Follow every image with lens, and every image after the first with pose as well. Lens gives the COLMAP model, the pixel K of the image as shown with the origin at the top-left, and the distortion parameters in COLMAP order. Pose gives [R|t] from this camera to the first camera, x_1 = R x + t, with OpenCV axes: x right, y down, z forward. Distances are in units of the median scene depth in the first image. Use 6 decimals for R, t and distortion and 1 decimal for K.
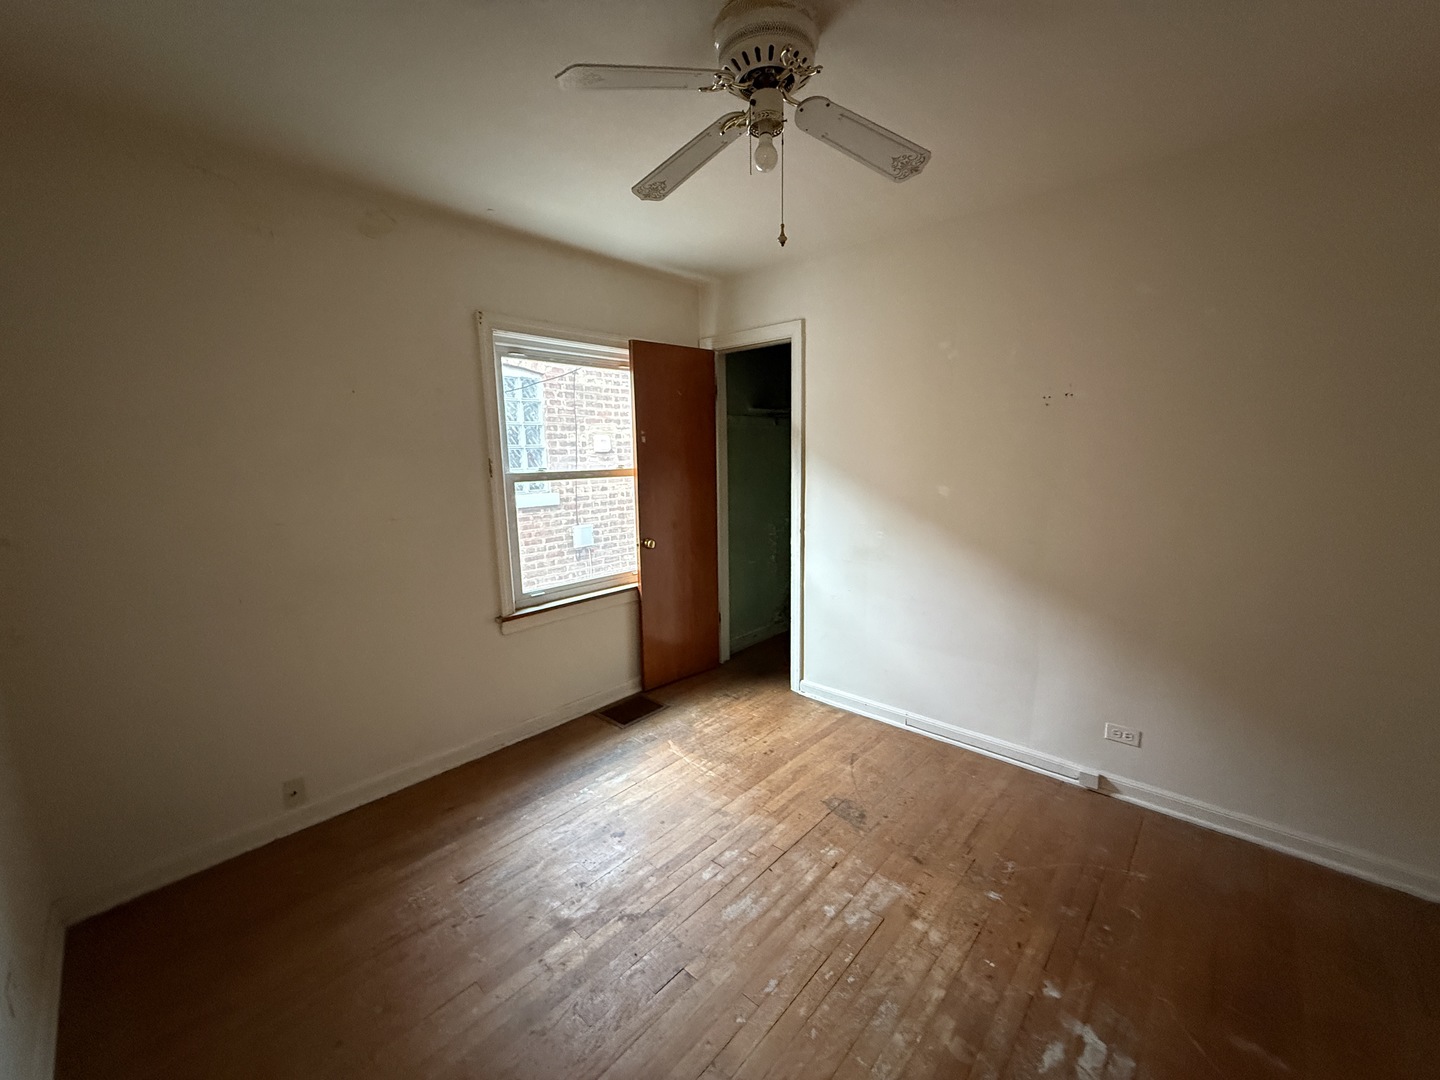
lens RADIAL K [[573.2, 0, 717.8], [0, 573.2, 542.3], [0, 0, 1]] dist [0.002625, 0.000368]
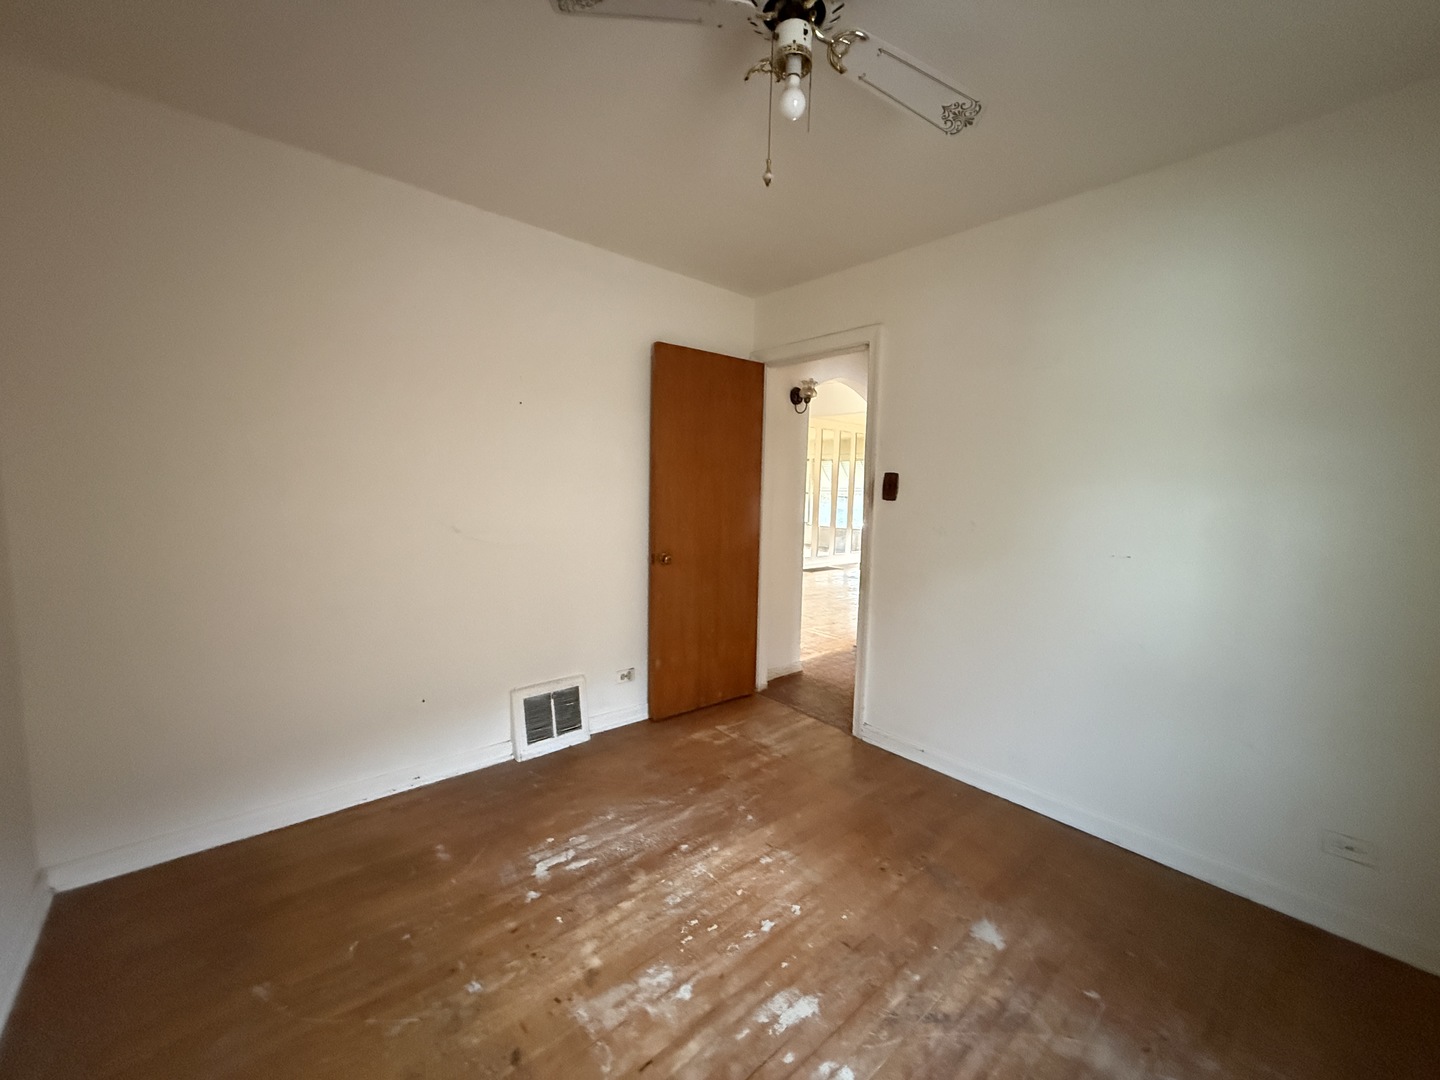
lens RADIAL K [[573.2, 0, 718.4], [0, 573.2, 542.2], [0, 0, 1]] dist [0.002625, 0.000368]
pose [[-0.994225, -0.016990, 0.105965, 0.074303], [0.010364, 0.967573, 0.252380, -0.196658], [-0.106817, 0.252021, -0.961809, 1.696103]]
